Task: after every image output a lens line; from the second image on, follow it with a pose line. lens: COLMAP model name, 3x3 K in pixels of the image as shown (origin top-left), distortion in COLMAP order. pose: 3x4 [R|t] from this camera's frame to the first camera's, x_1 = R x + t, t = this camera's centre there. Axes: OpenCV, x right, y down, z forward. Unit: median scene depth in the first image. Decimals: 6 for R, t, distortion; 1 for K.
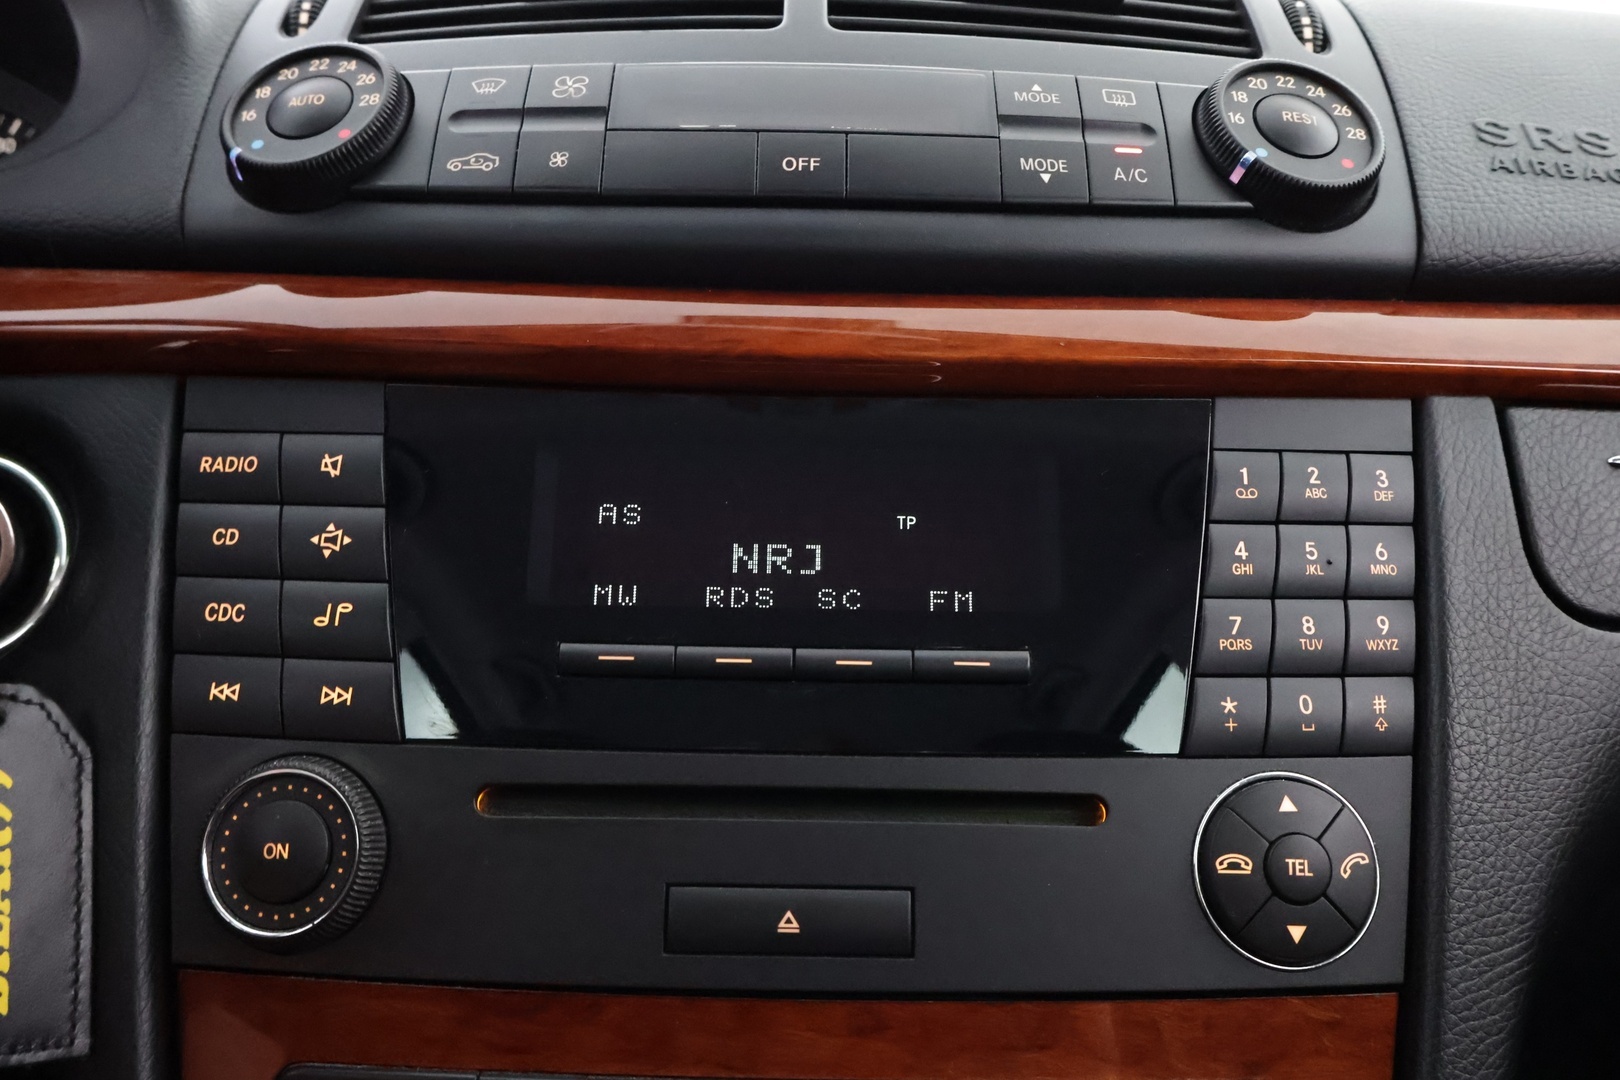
lens RADIAL K [[1522.9, 0, 808.3], [0, 1522.9, 553.0], [0, 0, 1]] dist [0.030217, 0.000000]
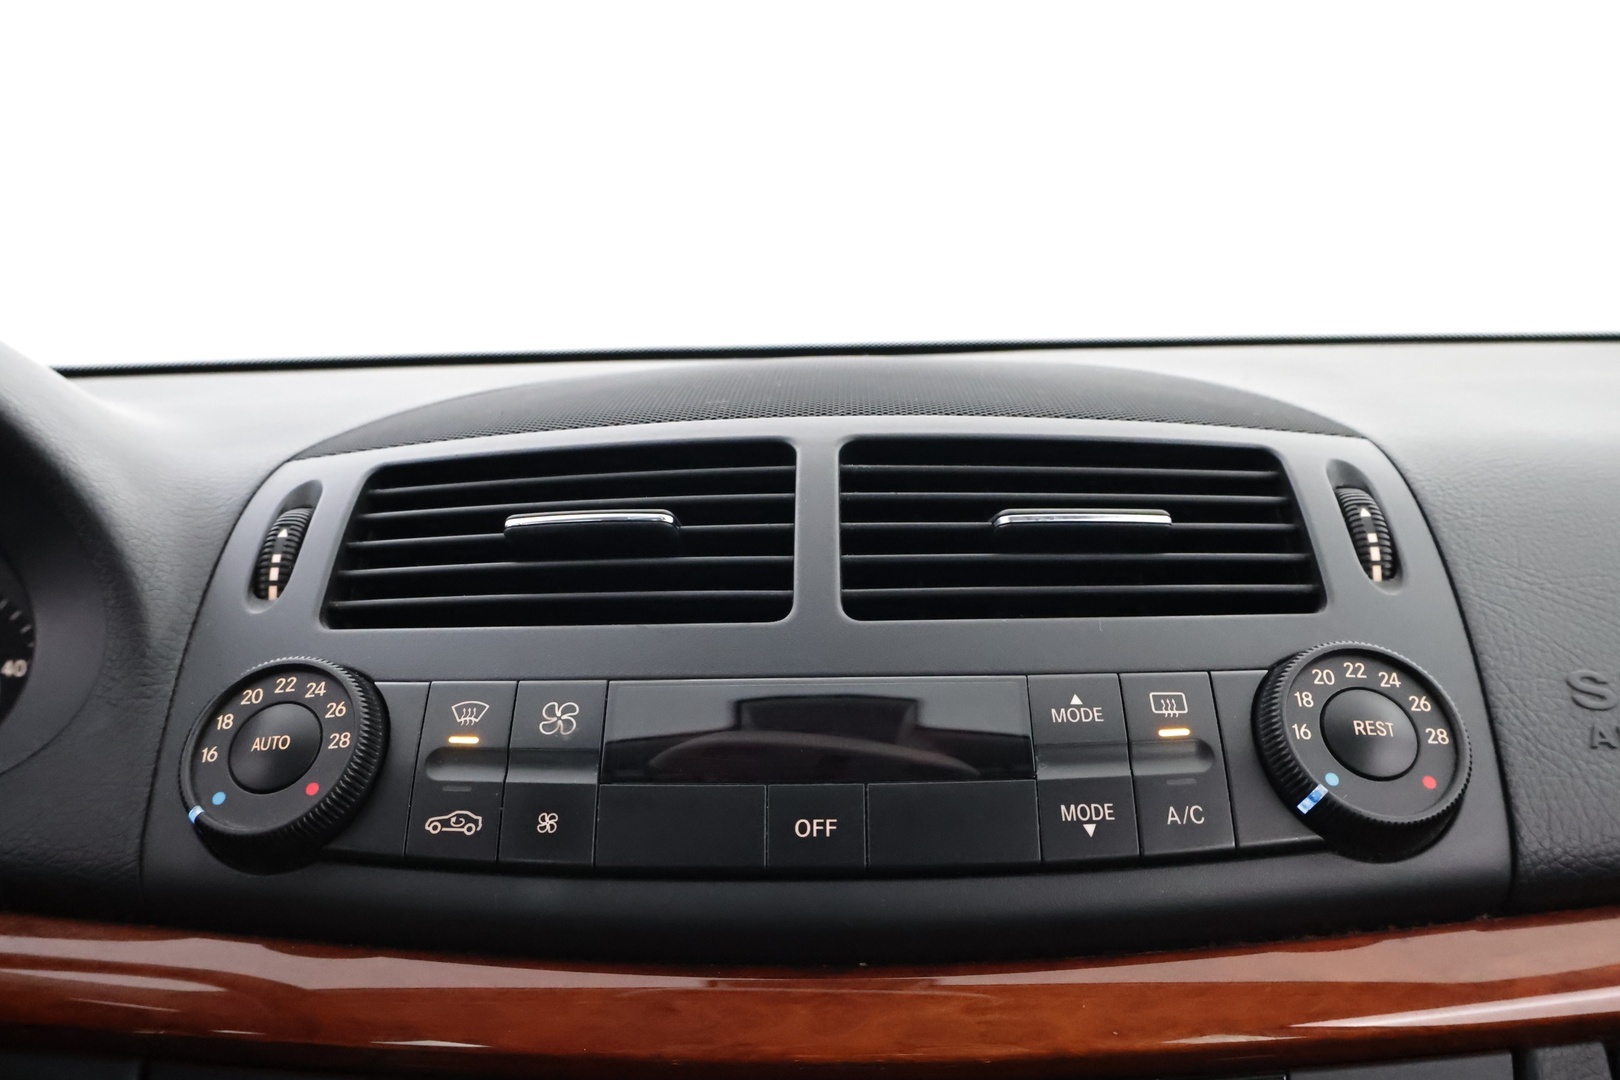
lens RADIAL K [[1522.9, 0, 805.2], [0, 1522.9, 537.8], [0, 0, 1]] dist [0.030217, 0.000000]
pose [[0.999213, -0.028002, -0.028097, 0.018131], [0.028529, 0.999422, 0.018503, -0.421308], [0.027563, -0.019290, 0.999434, 0.102186]]
